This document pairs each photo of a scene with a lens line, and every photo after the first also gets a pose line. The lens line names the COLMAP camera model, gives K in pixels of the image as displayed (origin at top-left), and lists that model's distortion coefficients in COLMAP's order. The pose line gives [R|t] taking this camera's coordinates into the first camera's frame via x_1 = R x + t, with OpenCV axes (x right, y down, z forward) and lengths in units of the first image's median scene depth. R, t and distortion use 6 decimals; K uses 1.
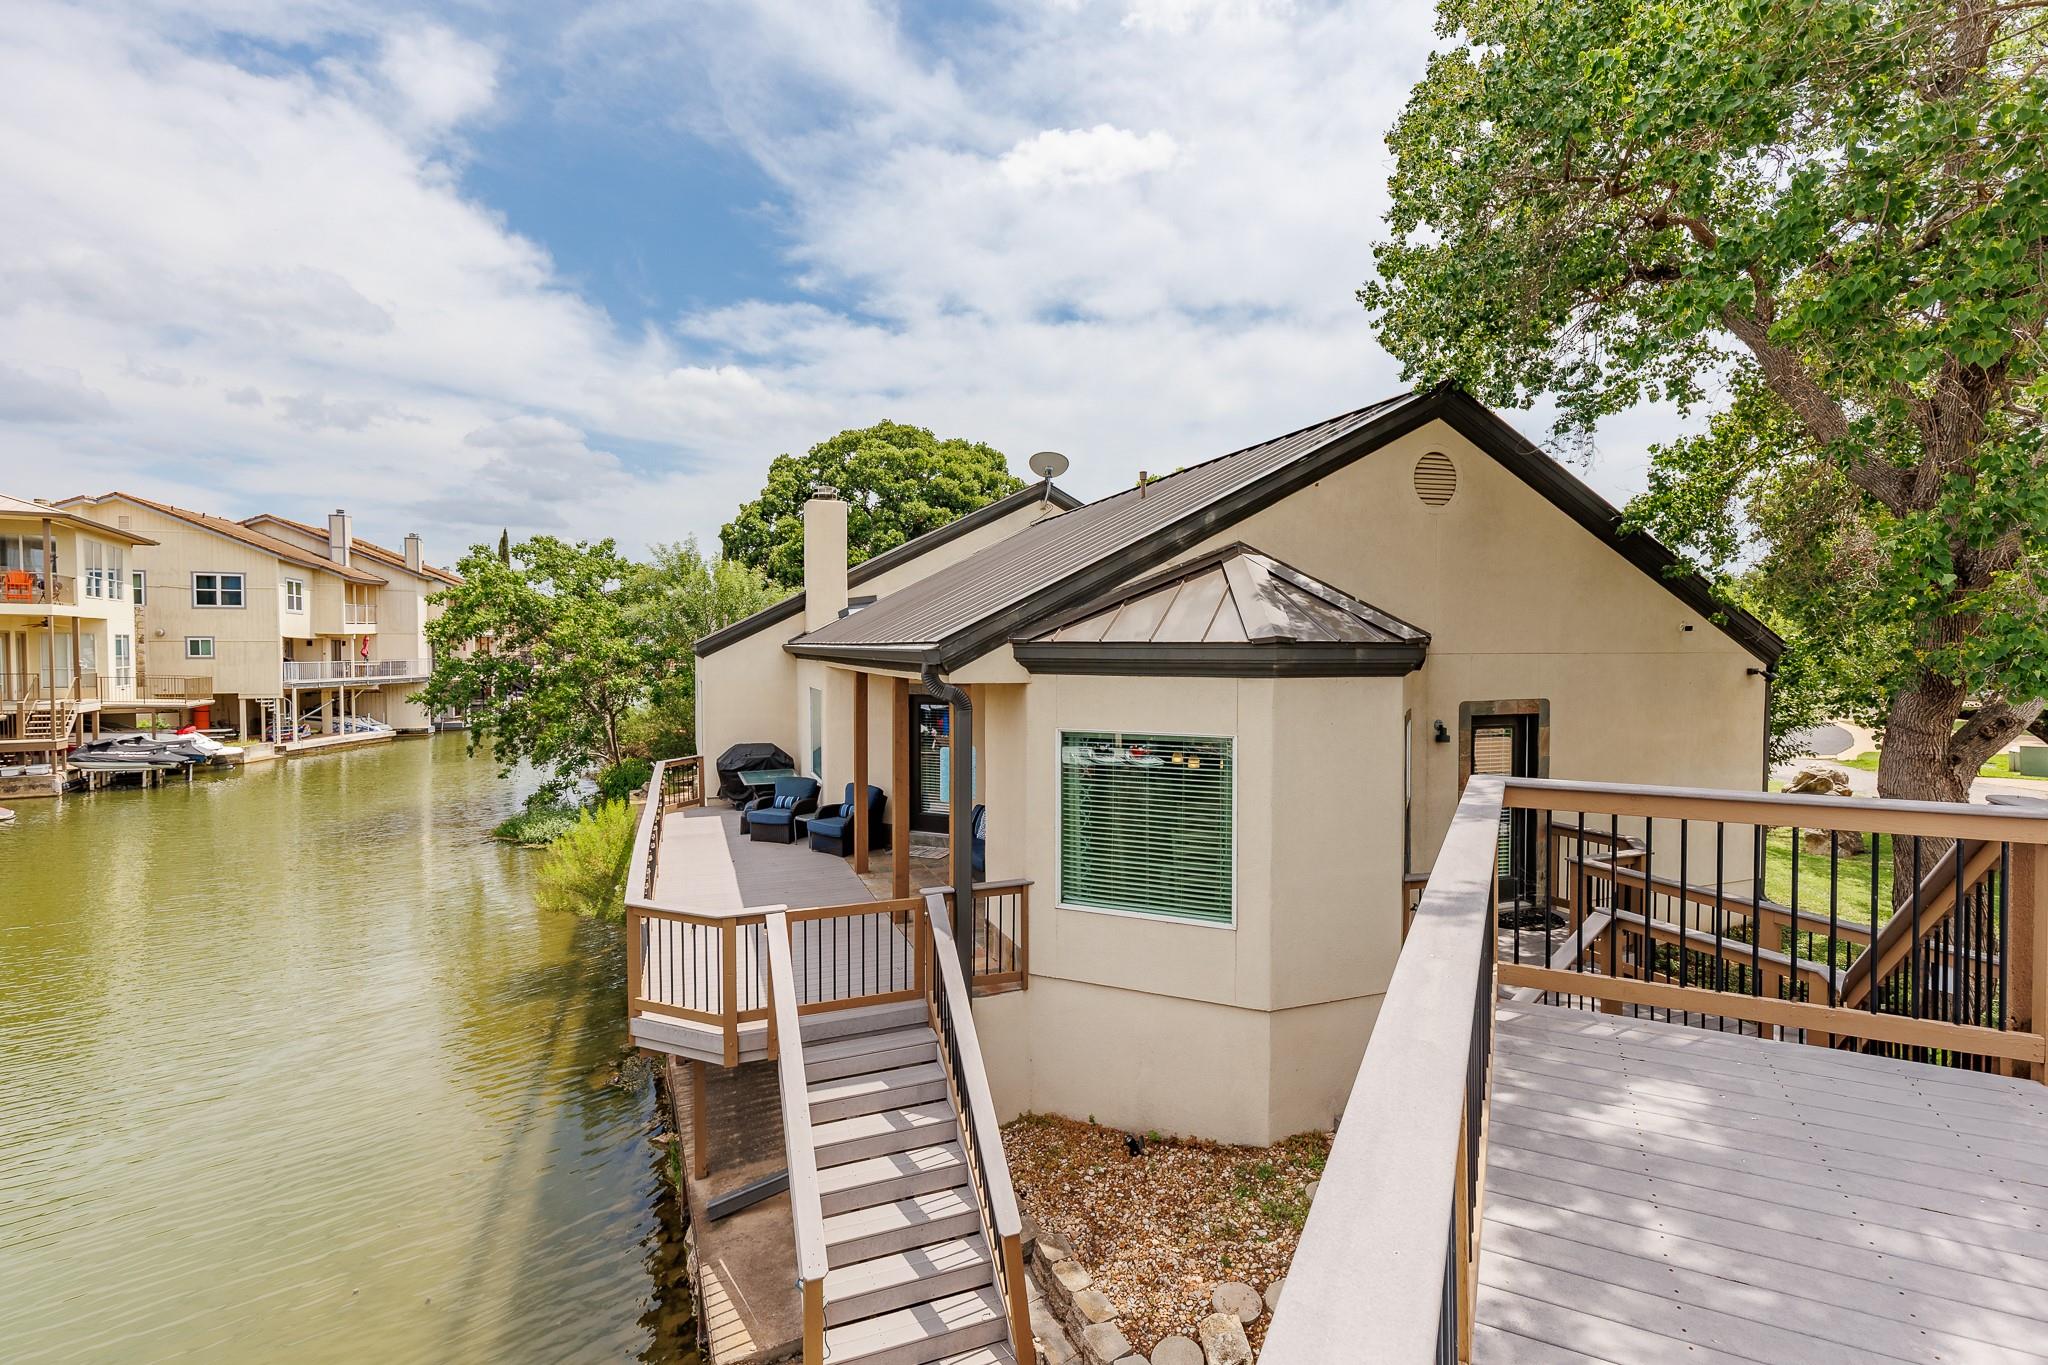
lens RADIAL K [[936.0, 0, 1036.8], [0, 936.0, 676.8], [0, 0, 1]] dist [0.007031, 0.000584]
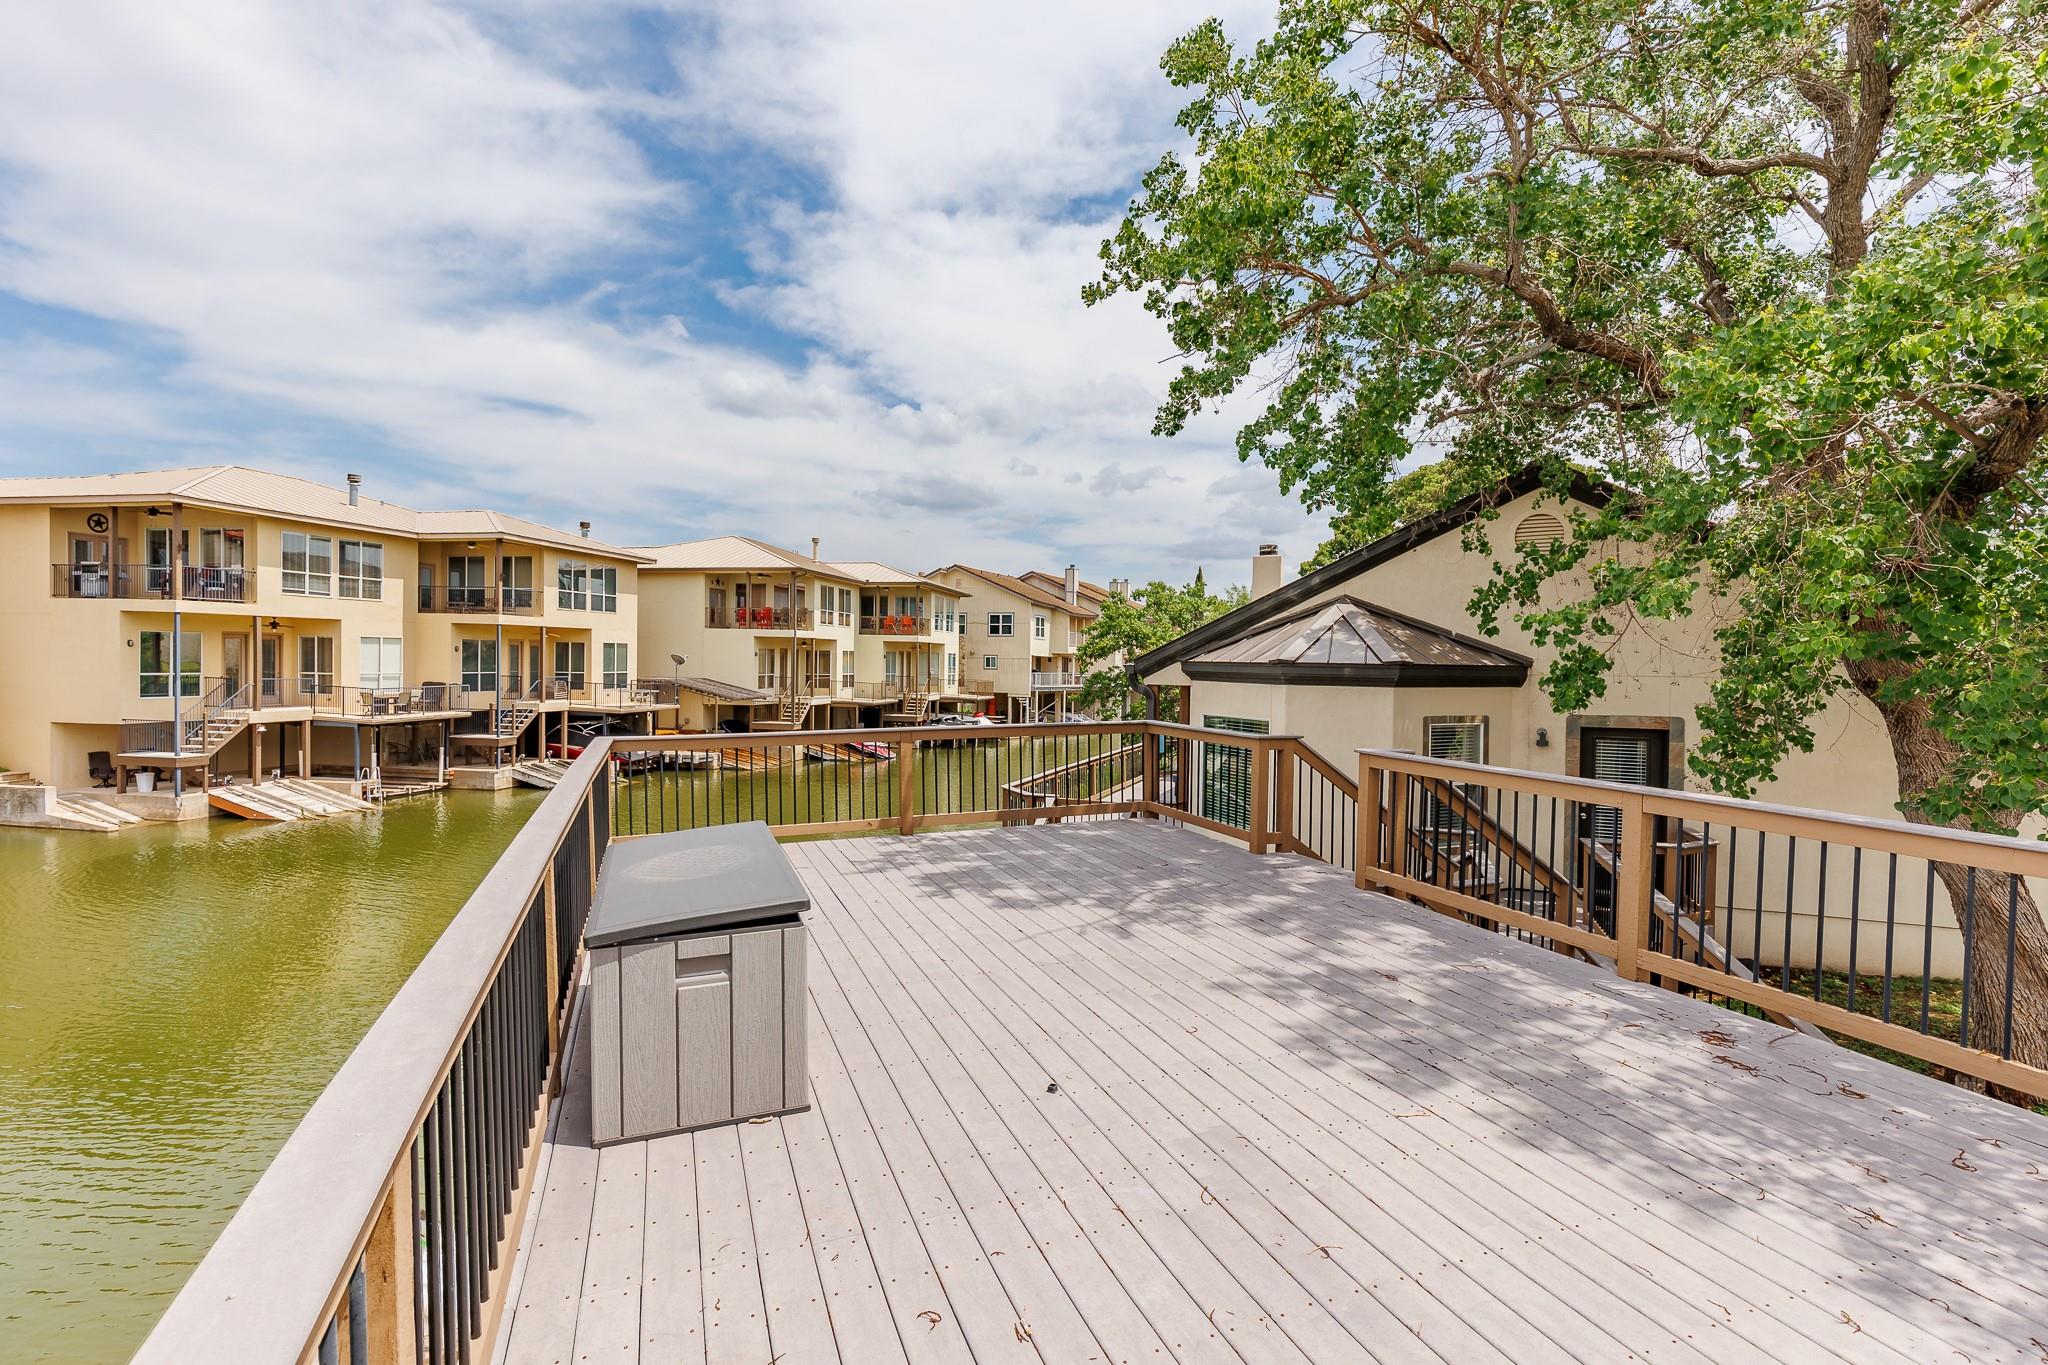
lens RADIAL K [[927.3, 0, 1034.4], [0, 927.3, 672.6], [0, 0, 1]] dist [0.015661, -0.000005]
pose [[0.748562, 0.019681, -0.662773, 0.201113], [-0.037683, 0.999207, -0.012889, 0.003517], [0.661993, 0.034624, 0.748709, -0.100441]]
